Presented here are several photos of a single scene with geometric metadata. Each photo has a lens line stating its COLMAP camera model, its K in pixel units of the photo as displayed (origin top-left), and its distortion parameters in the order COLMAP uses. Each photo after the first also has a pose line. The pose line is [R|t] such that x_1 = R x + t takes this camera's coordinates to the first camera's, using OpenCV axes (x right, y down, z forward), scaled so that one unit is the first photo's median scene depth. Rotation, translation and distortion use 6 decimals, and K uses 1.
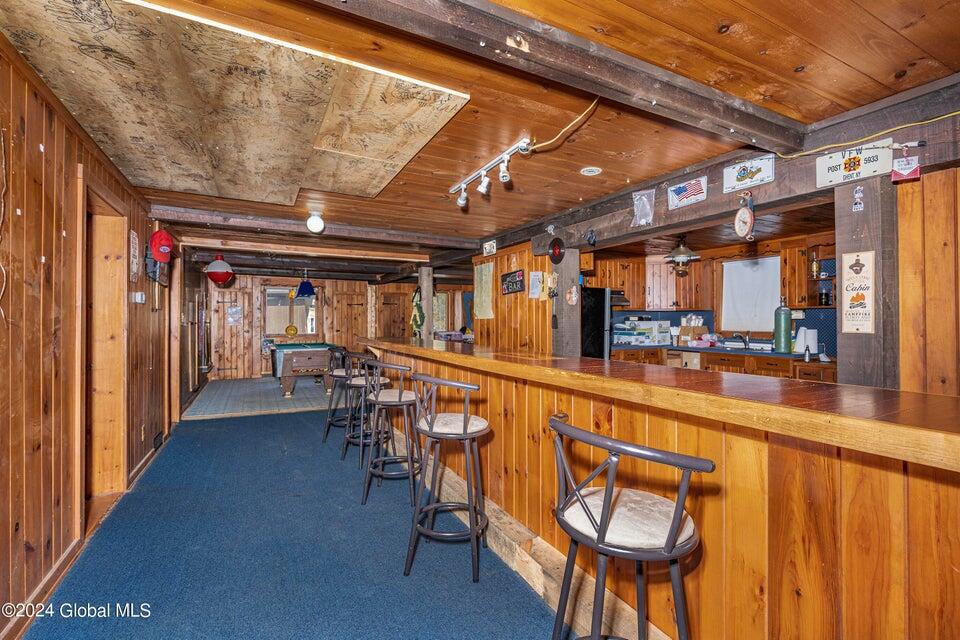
lens RADIAL K [[433.7, 0, 462.0], [0, 433.7, 317.5], [0, 0, 1]] dist [-0.001489, 0.004726]
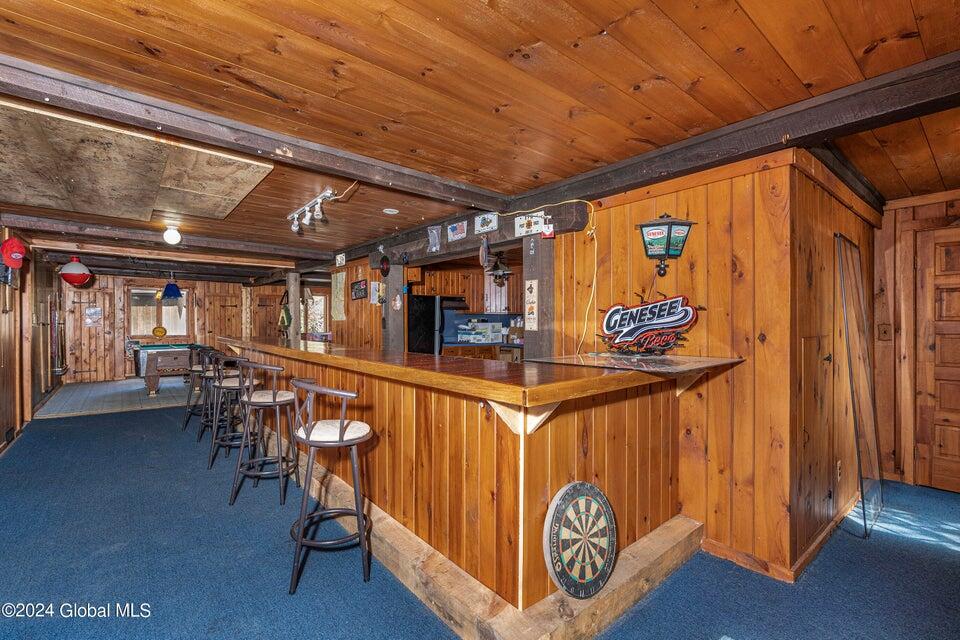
lens RADIAL K [[433.7, 0, 441.3], [0, 433.7, 325.0], [0, 0, 1]] dist [-0.001489, 0.004726]
pose [[0.982023, -0.000018, 0.188760, 0.133553], [-0.002623, 0.999902, 0.013740, -0.002660], [-0.188742, -0.013988, 0.981927, -0.239395]]
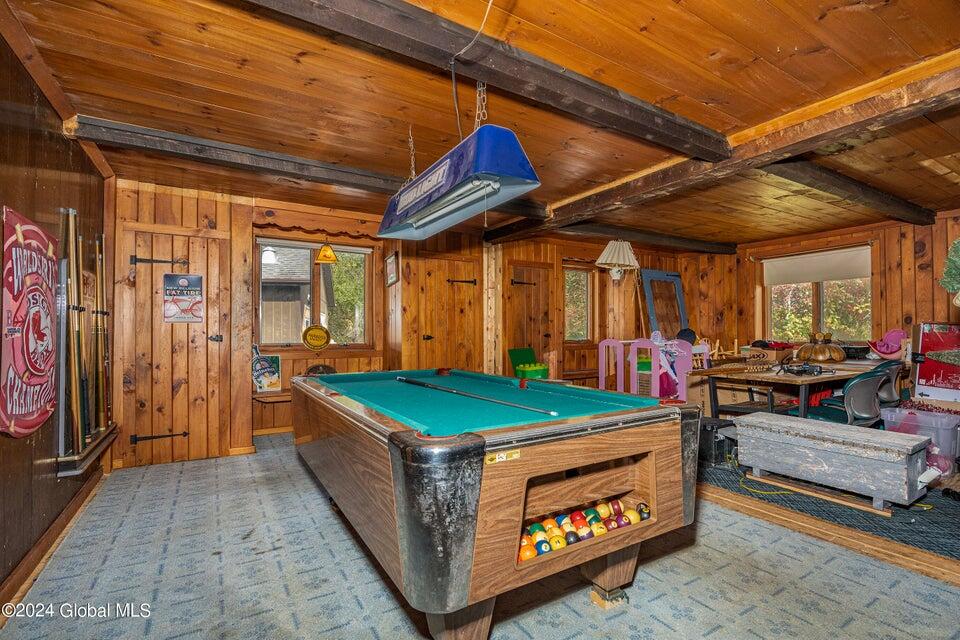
lens RADIAL K [[433.7, 0, 472.6], [0, 433.7, 322.6], [0, 0, 1]] dist [-0.001489, 0.004726]
pose [[0.996714, 0.006850, 0.080714, -0.712523], [-0.006637, 0.999974, -0.002900, 0.041902], [-0.080731, 0.002355, 0.996733, 1.420895]]
